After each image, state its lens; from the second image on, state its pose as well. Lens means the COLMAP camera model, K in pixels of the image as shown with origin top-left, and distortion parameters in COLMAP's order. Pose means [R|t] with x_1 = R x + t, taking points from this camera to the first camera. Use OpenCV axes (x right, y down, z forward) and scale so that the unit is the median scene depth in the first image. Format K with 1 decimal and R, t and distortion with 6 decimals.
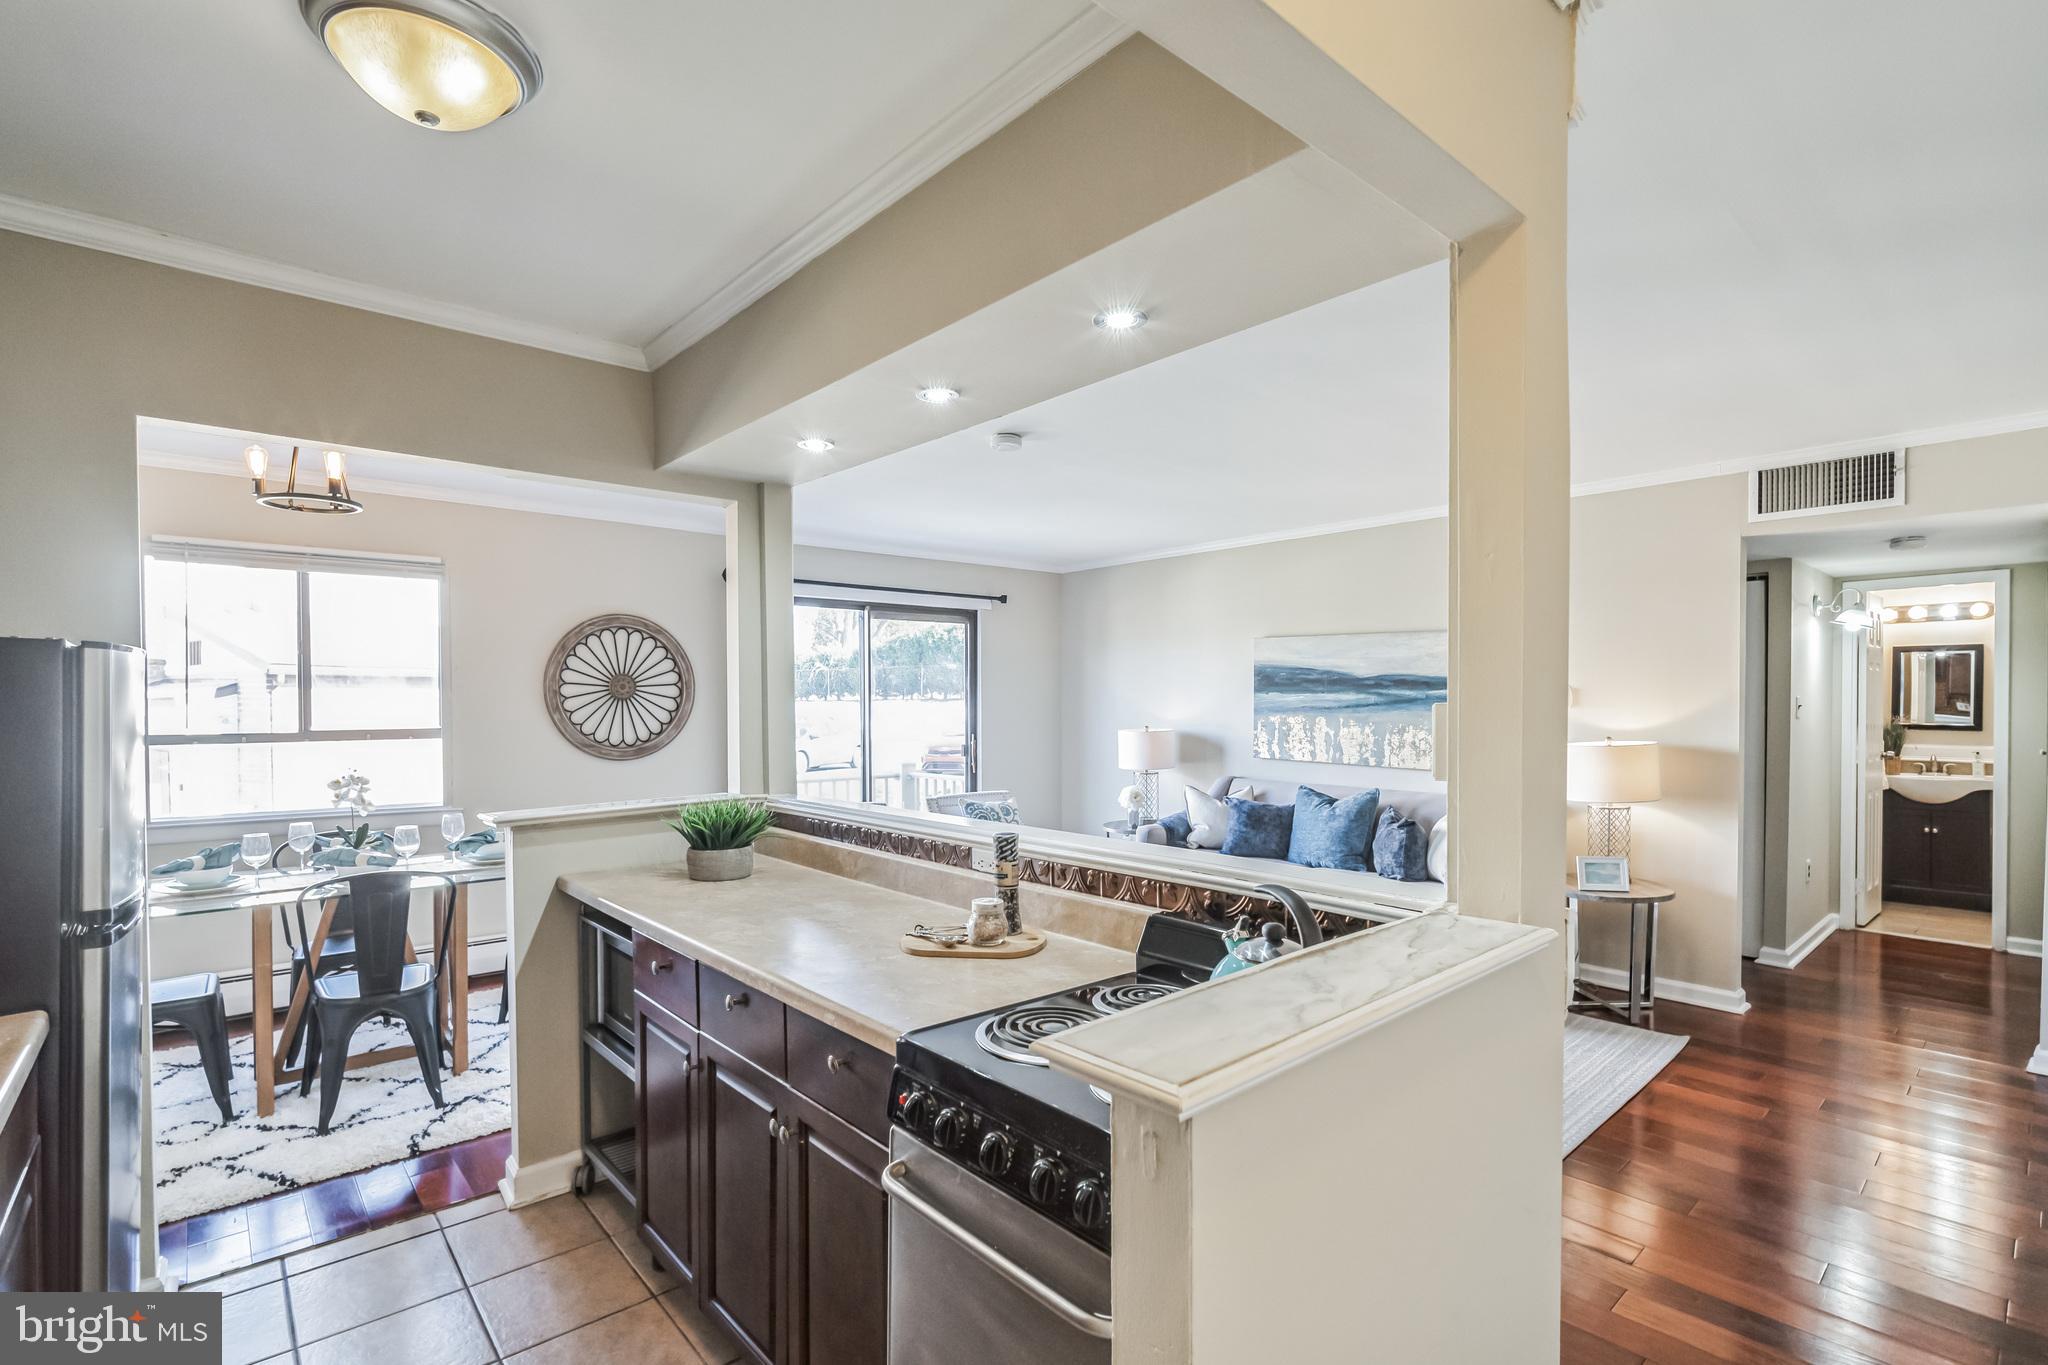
lens RADIAL K [[922.8, 0, 998.9], [0, 922.8, 712.6], [0, 0, 1]] dist [-0.011240, 0.001903]
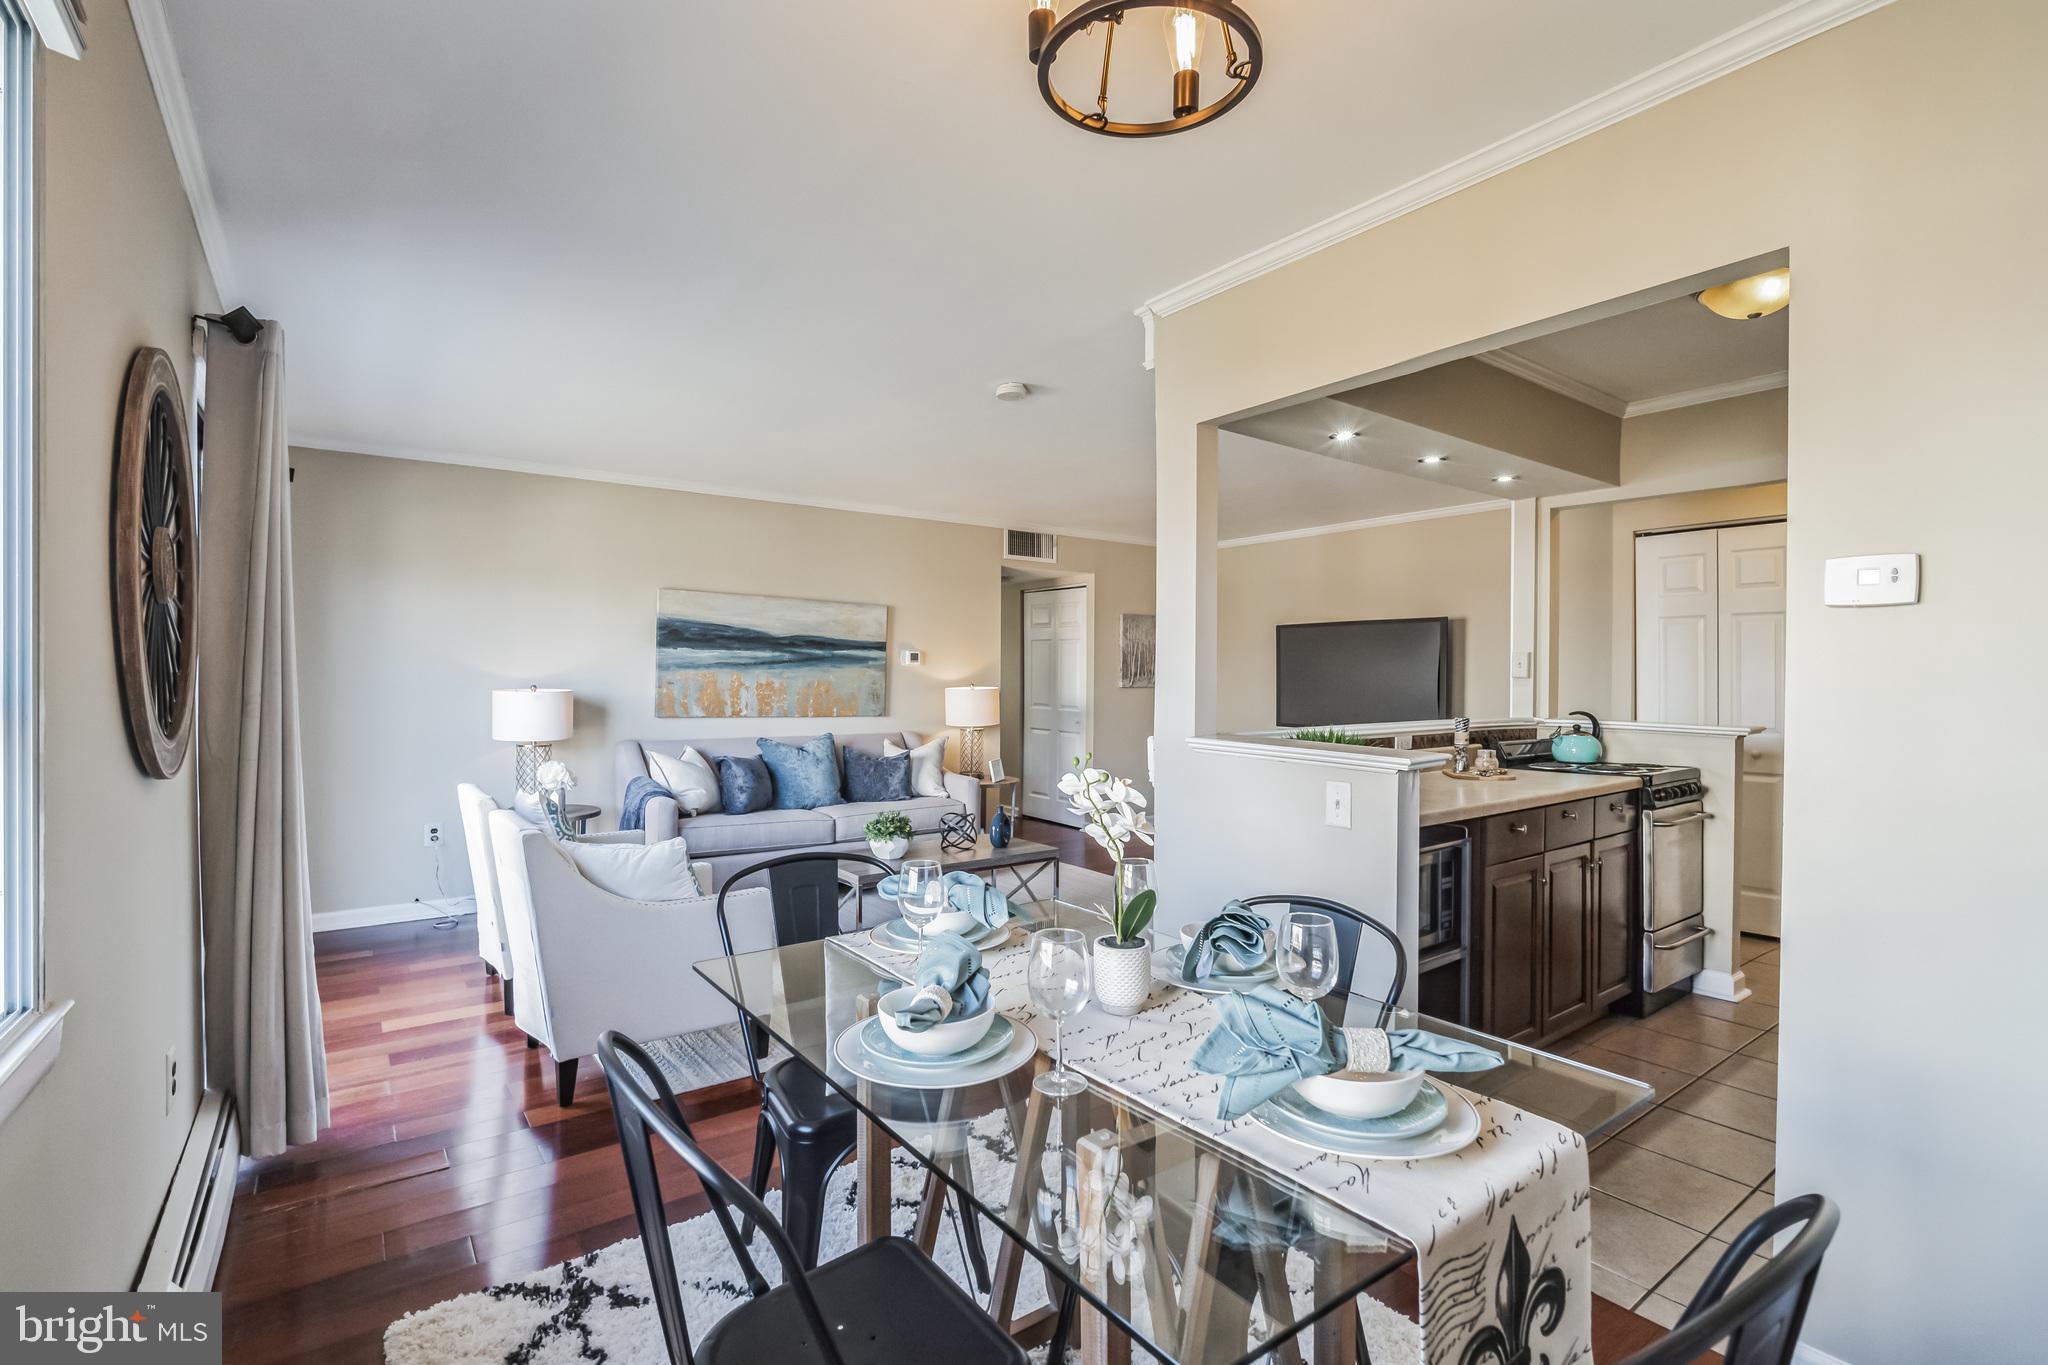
lens RADIAL K [[922.8, 0, 1023.7], [0, 922.8, 677.5], [0, 0, 1]] dist [-0.011240, 0.001903]
pose [[0.078953, 0.000119, 0.996878, -0.620377], [0.007646, 0.999971, -0.000725, 0.012269], [-0.996849, 0.007680, 0.078949, 0.561366]]
